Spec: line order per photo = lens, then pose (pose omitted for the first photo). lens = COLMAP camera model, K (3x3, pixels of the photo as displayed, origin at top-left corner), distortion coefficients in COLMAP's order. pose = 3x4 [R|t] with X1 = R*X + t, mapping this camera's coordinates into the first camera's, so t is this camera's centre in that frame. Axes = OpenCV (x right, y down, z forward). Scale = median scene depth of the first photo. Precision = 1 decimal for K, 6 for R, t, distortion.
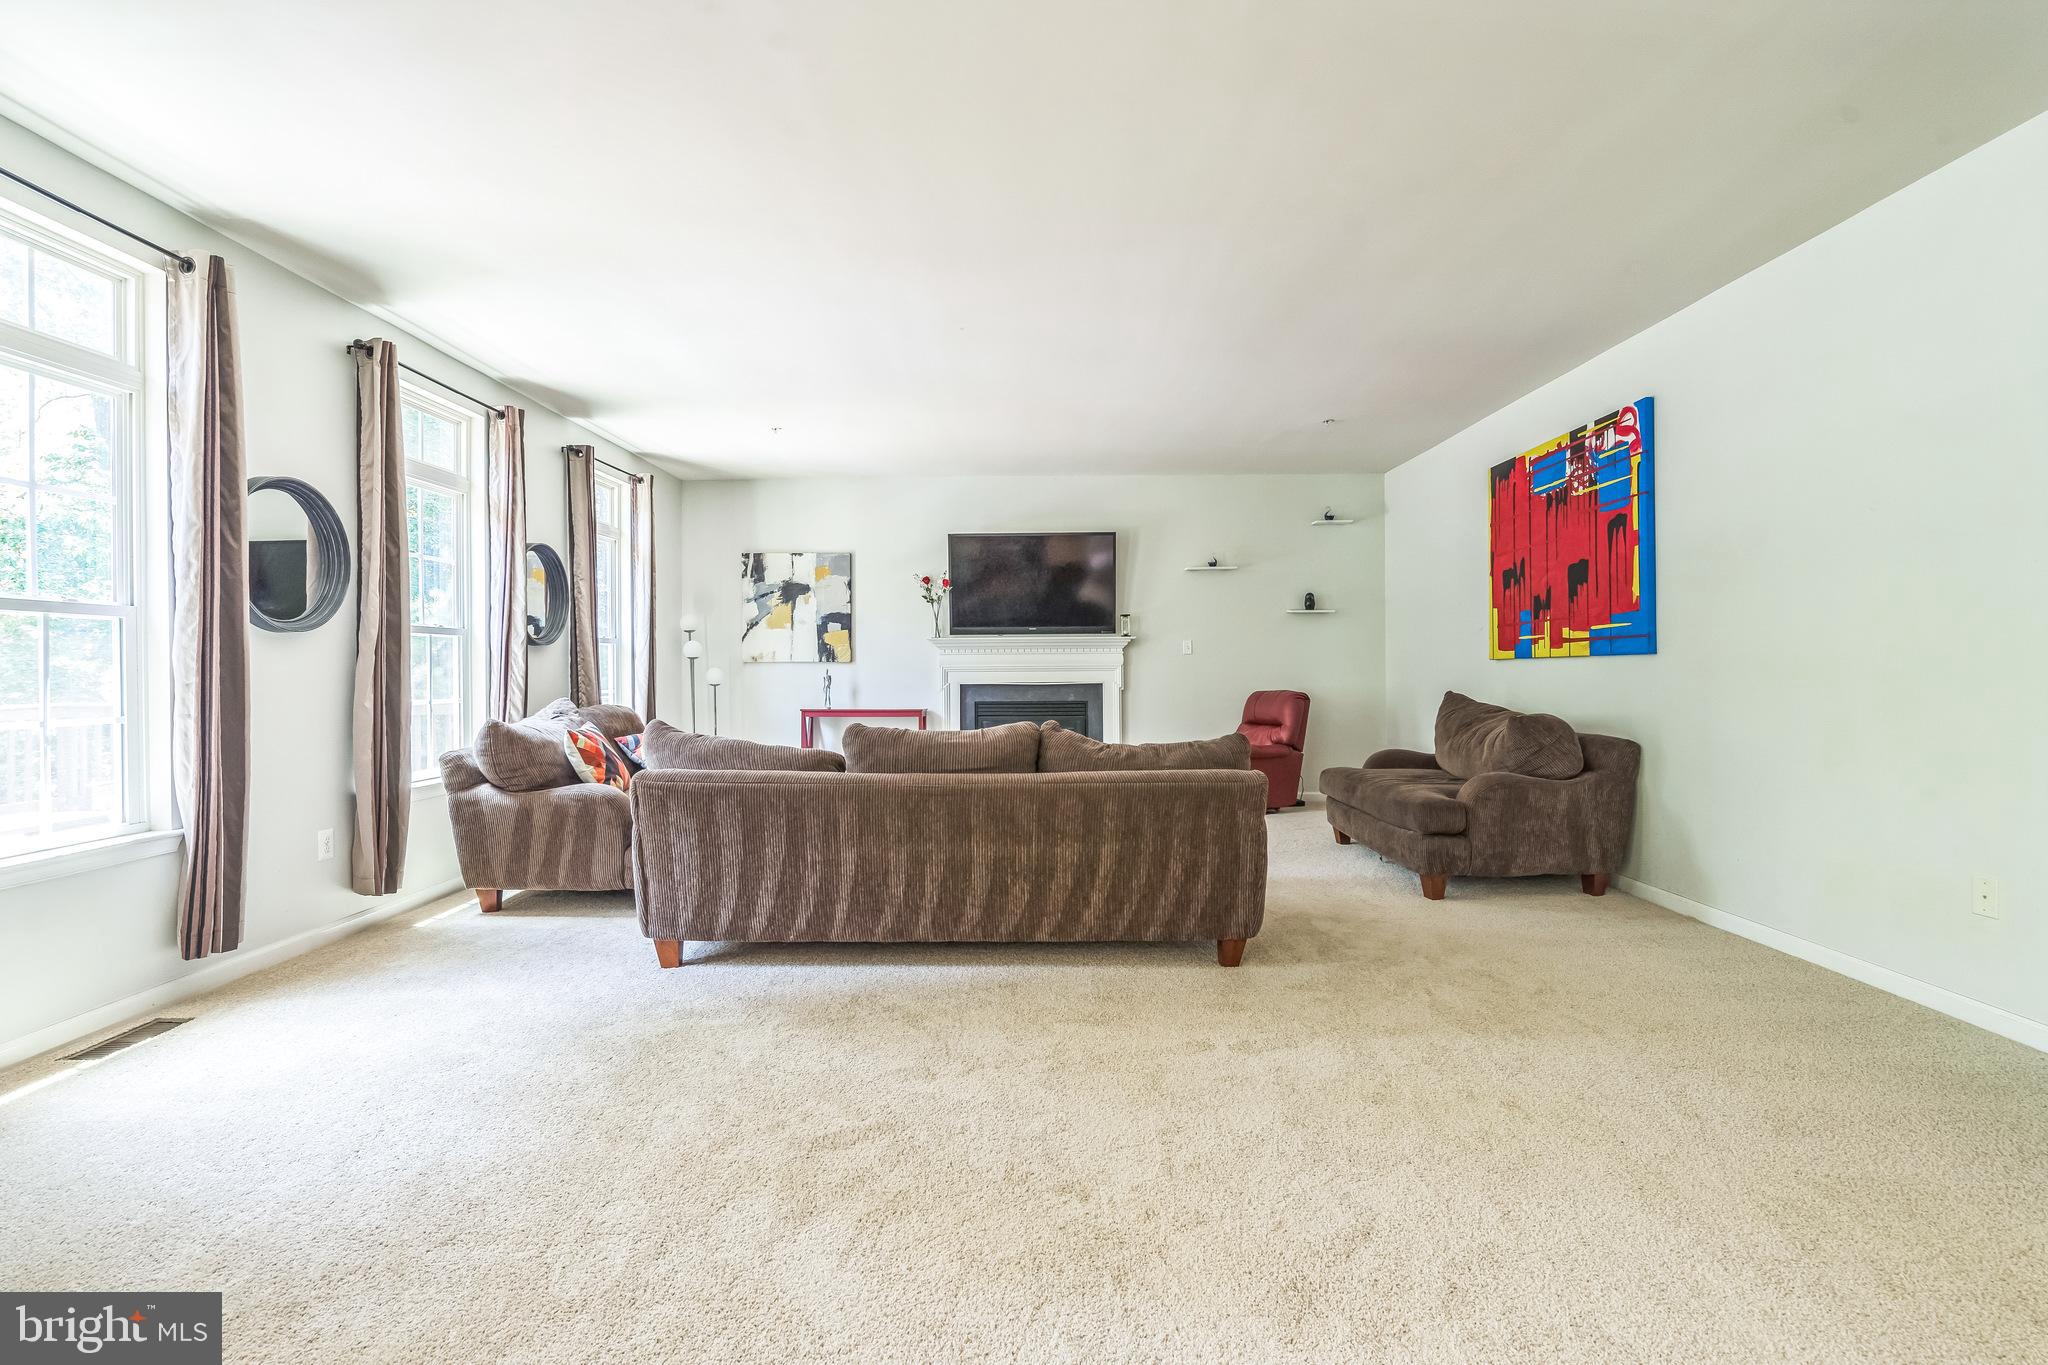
lens RADIAL K [[931.8, 0, 1012.9], [0, 931.8, 676.6], [0, 0, 1]] dist [-0.005329, 0.000750]
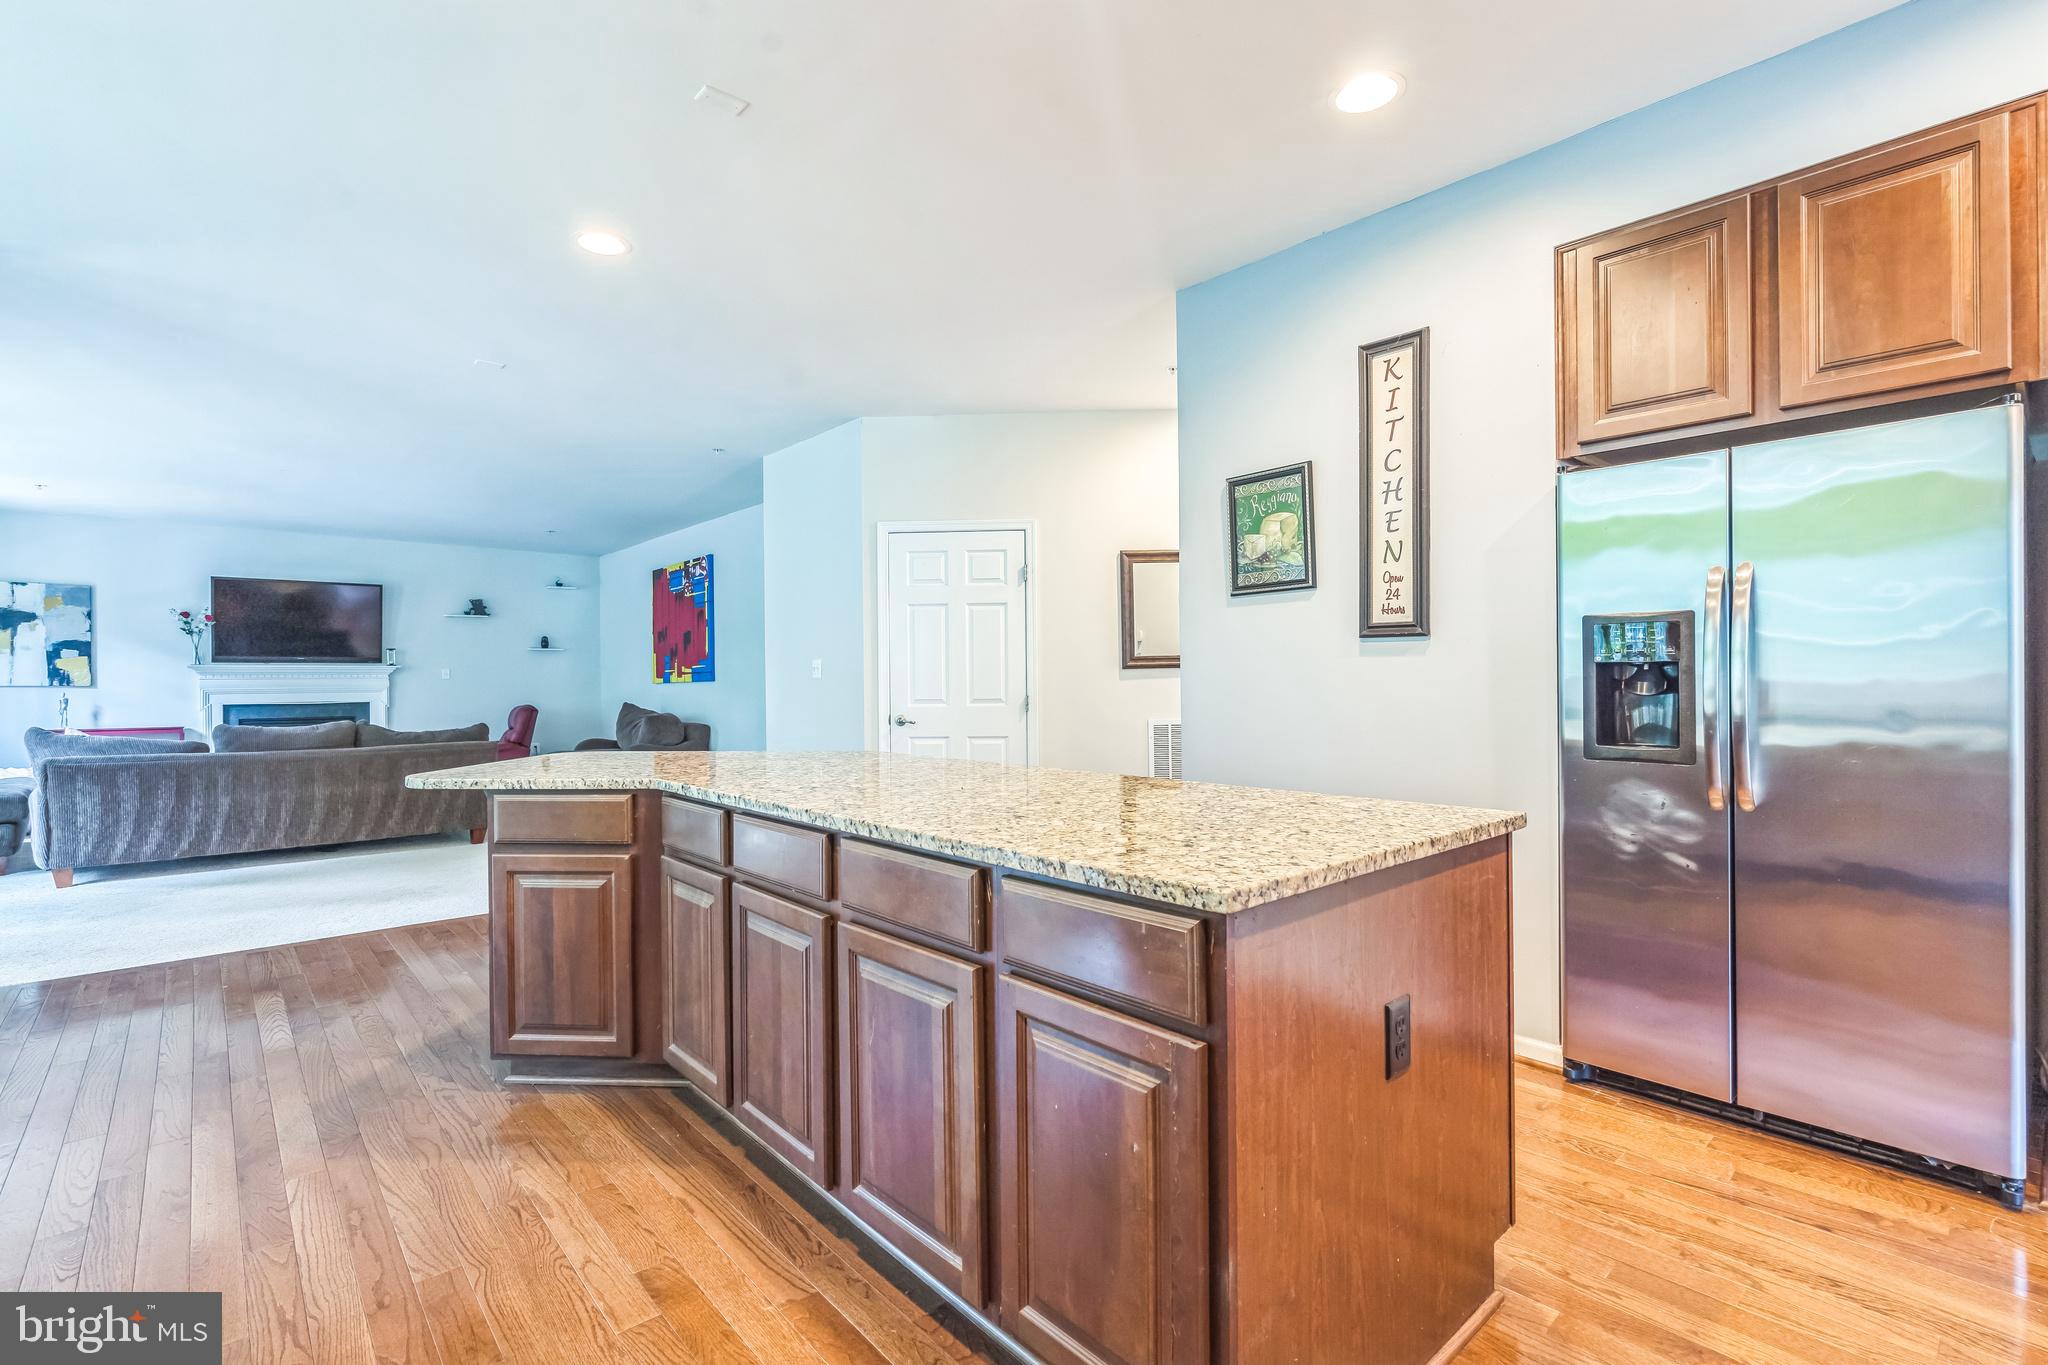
lens RADIAL K [[931.8, 0, 1019.4], [0, 931.8, 685.1], [0, 0, 1]] dist [-0.005329, 0.000750]
pose [[0.735201, -0.002584, 0.677845, -0.162163], [0.011773, 0.999891, -0.008957, 0.008498], [-0.677747, 0.014566, 0.735151, -0.776168]]
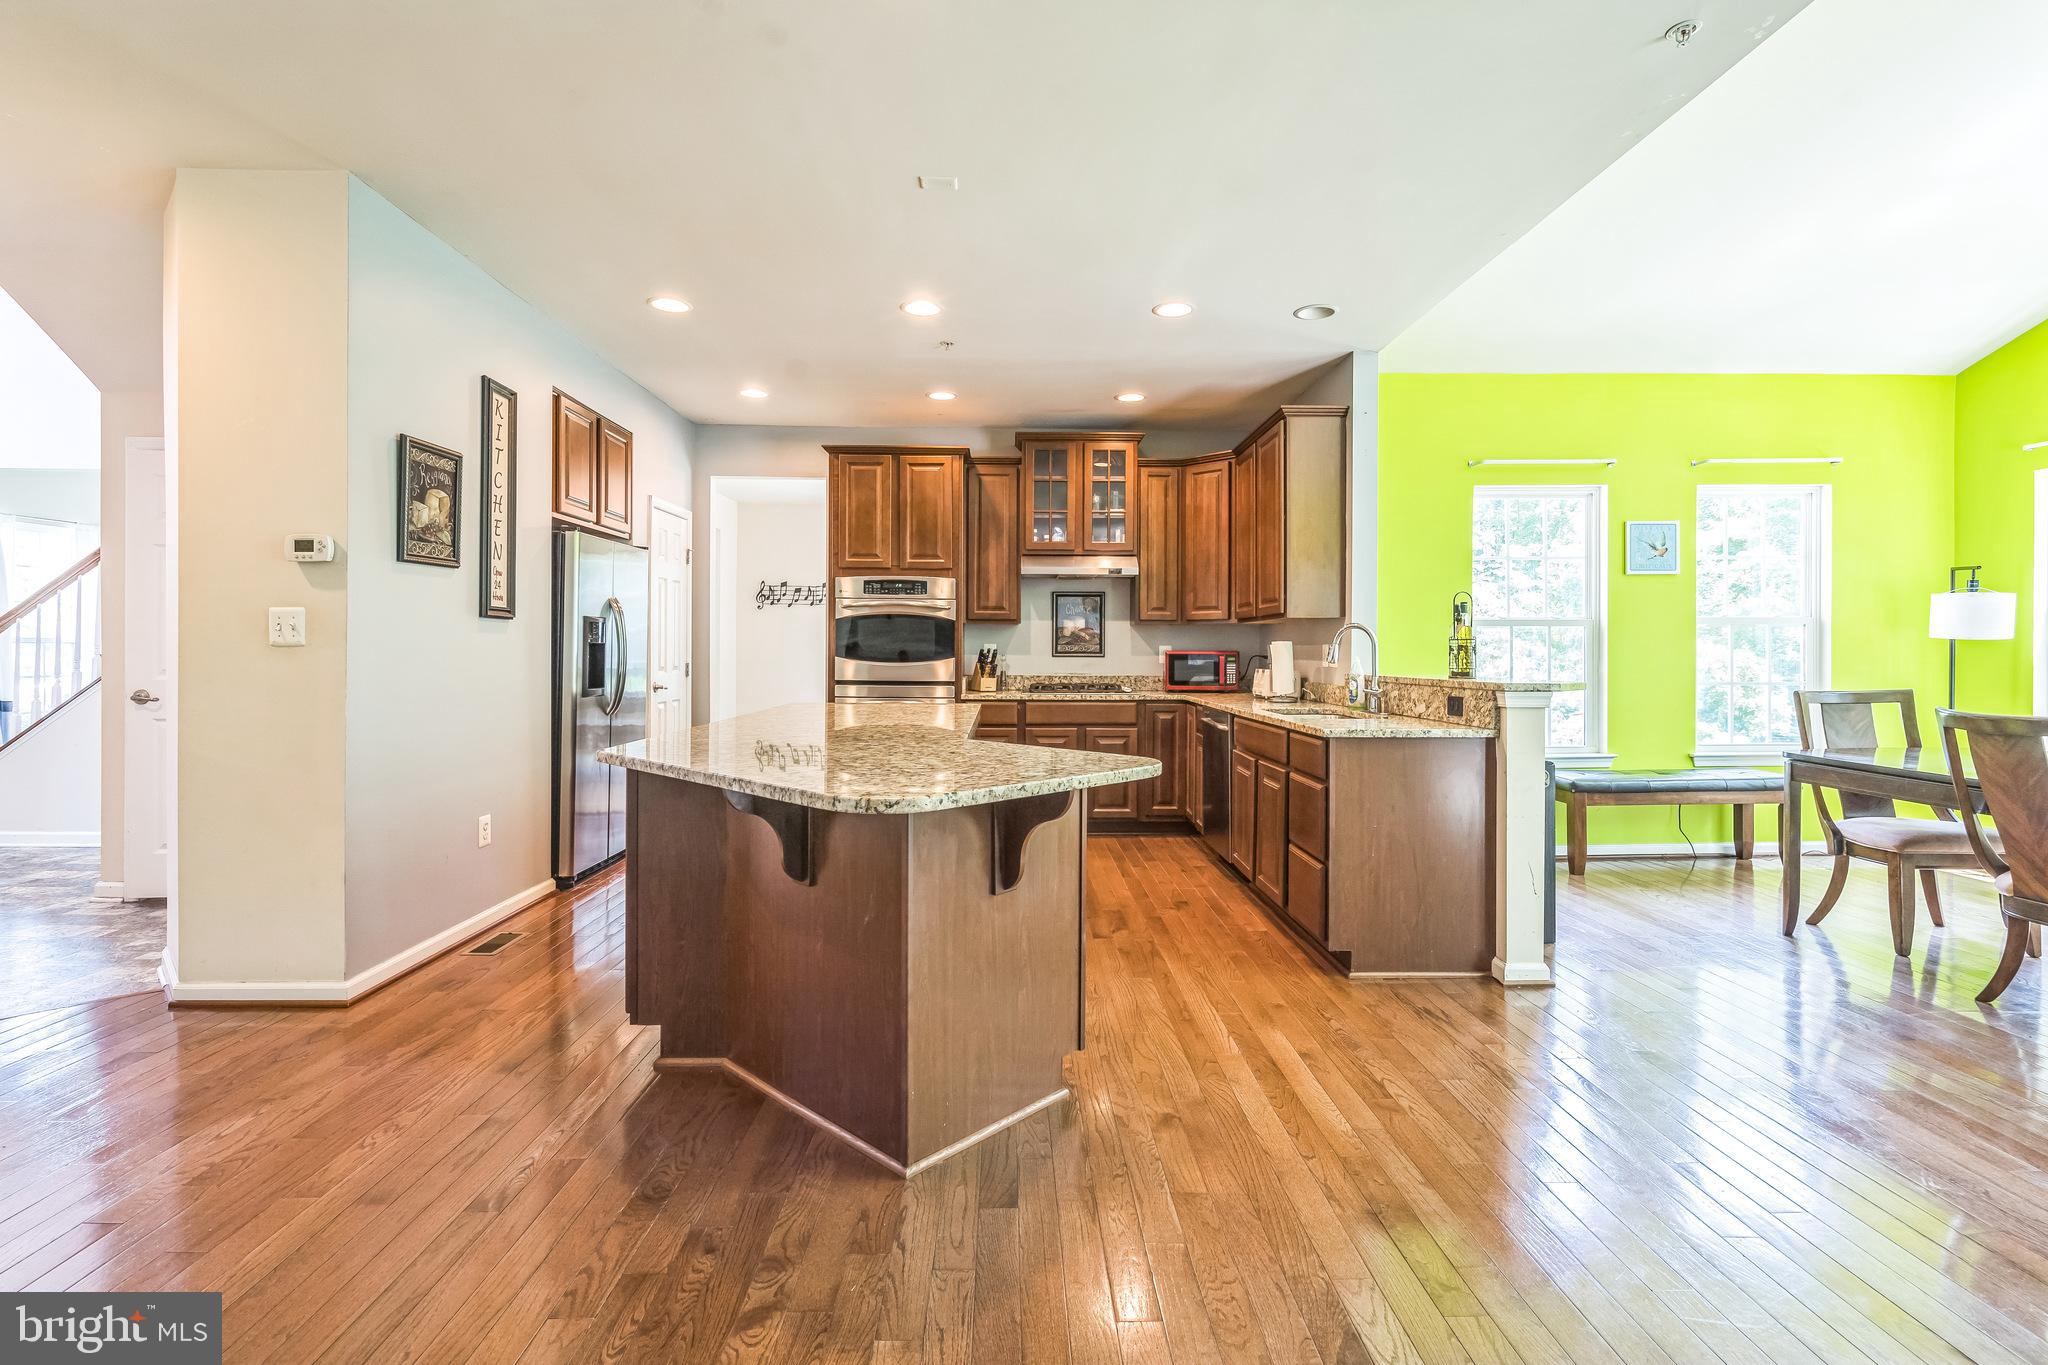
lens RADIAL K [[931.8, 0, 1015.2], [0, 931.8, 648.9], [0, 0, 1]] dist [-0.005329, 0.000750]
pose [[-0.999605, 0.003528, -0.027880, 0.012326], [0.003192, 0.999922, 0.012075, -0.007083], [0.027920, 0.011981, -0.999538, 0.247154]]
